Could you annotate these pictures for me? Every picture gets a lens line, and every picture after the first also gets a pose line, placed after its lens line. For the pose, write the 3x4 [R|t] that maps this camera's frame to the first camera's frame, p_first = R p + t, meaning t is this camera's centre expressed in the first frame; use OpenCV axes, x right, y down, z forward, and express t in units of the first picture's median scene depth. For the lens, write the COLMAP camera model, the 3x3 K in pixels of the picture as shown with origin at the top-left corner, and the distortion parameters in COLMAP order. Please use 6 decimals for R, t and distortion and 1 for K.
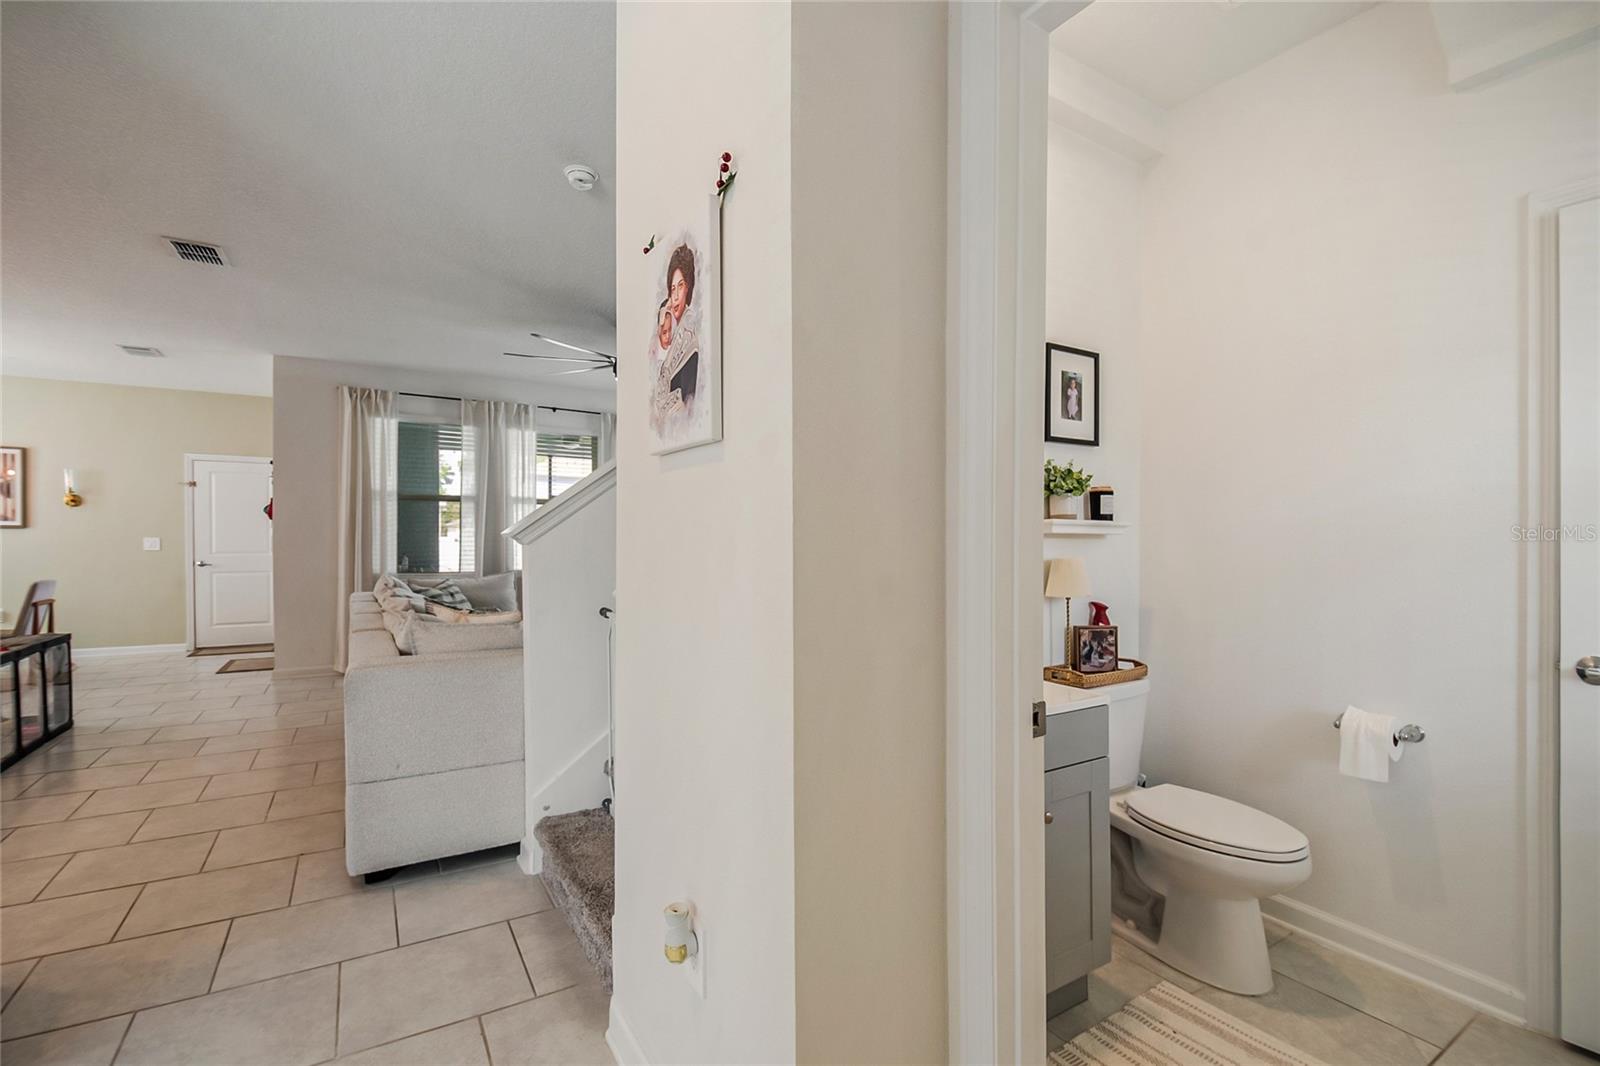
lens RADIAL K [[701.5, 0, 807.6], [0, 701.5, 541.6], [0, 0, 1]] dist [0.010974, -0.016241]
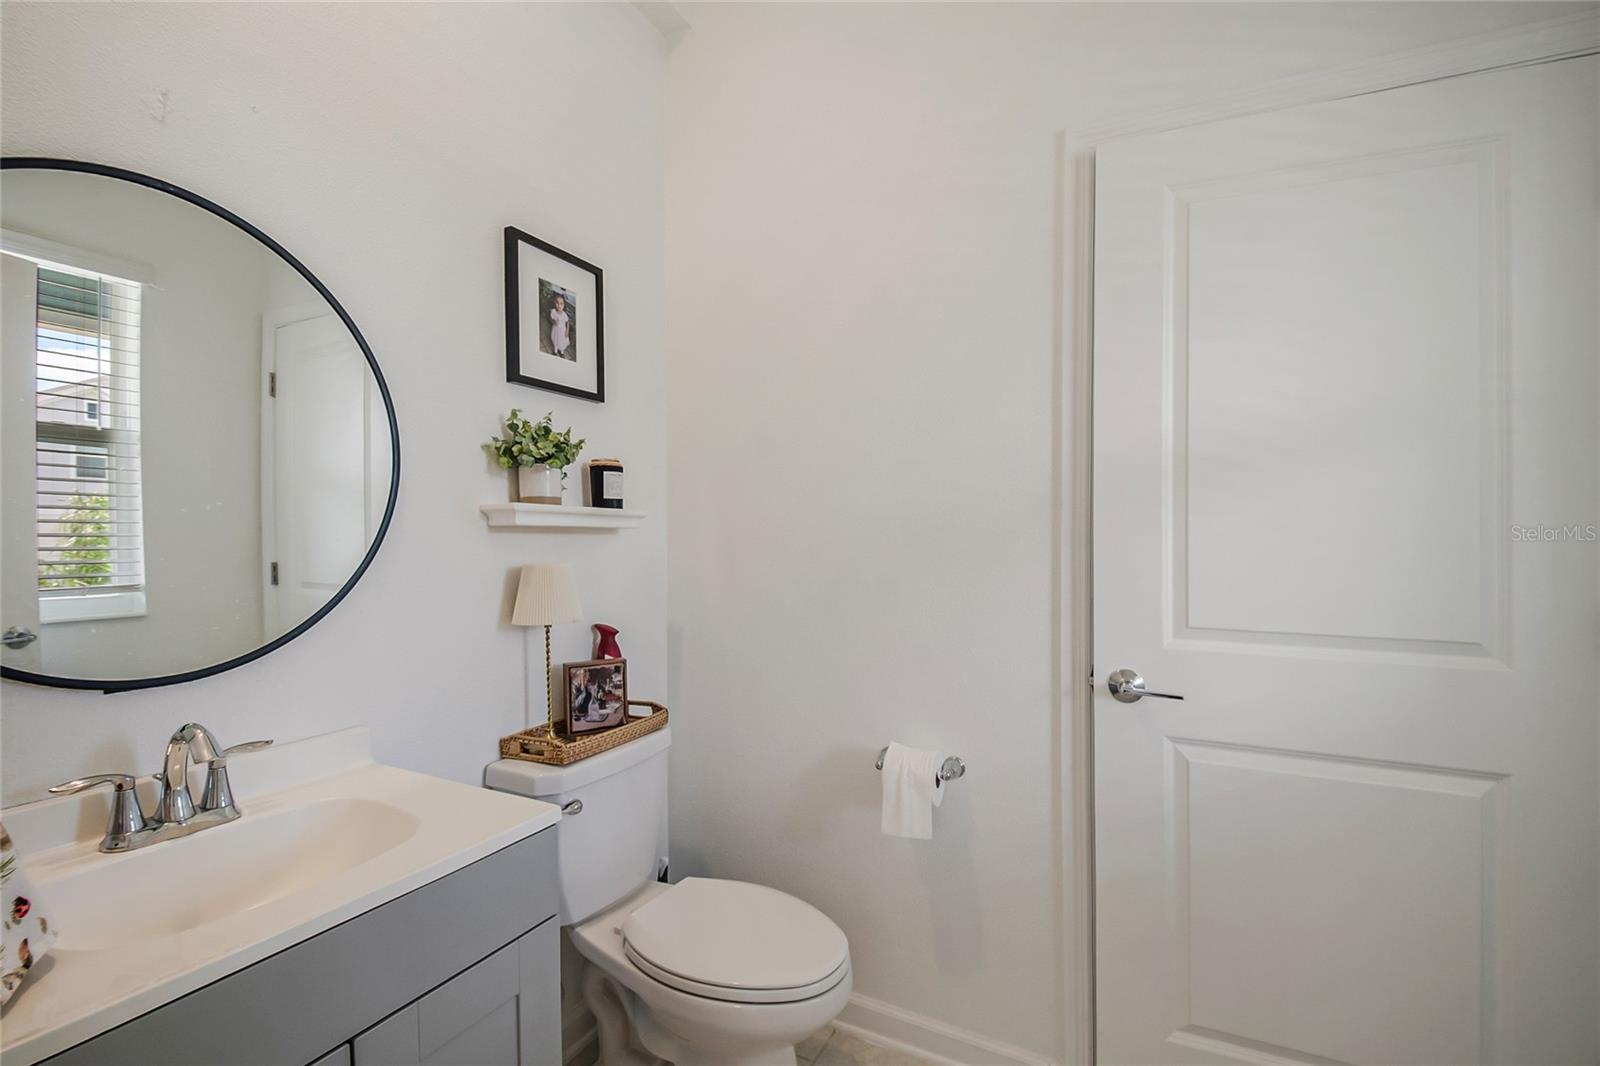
lens RADIAL K [[701.5, 0, 797.0], [0, 701.5, 537.8], [0, 0, 1]] dist [0.010974, -0.016241]
pose [[0.861538, -0.002963, 0.507684, 0.232903], [0.003928, 0.999992, -0.000830, 0.000610], [-0.507678, 0.002709, 0.861543, 0.310334]]
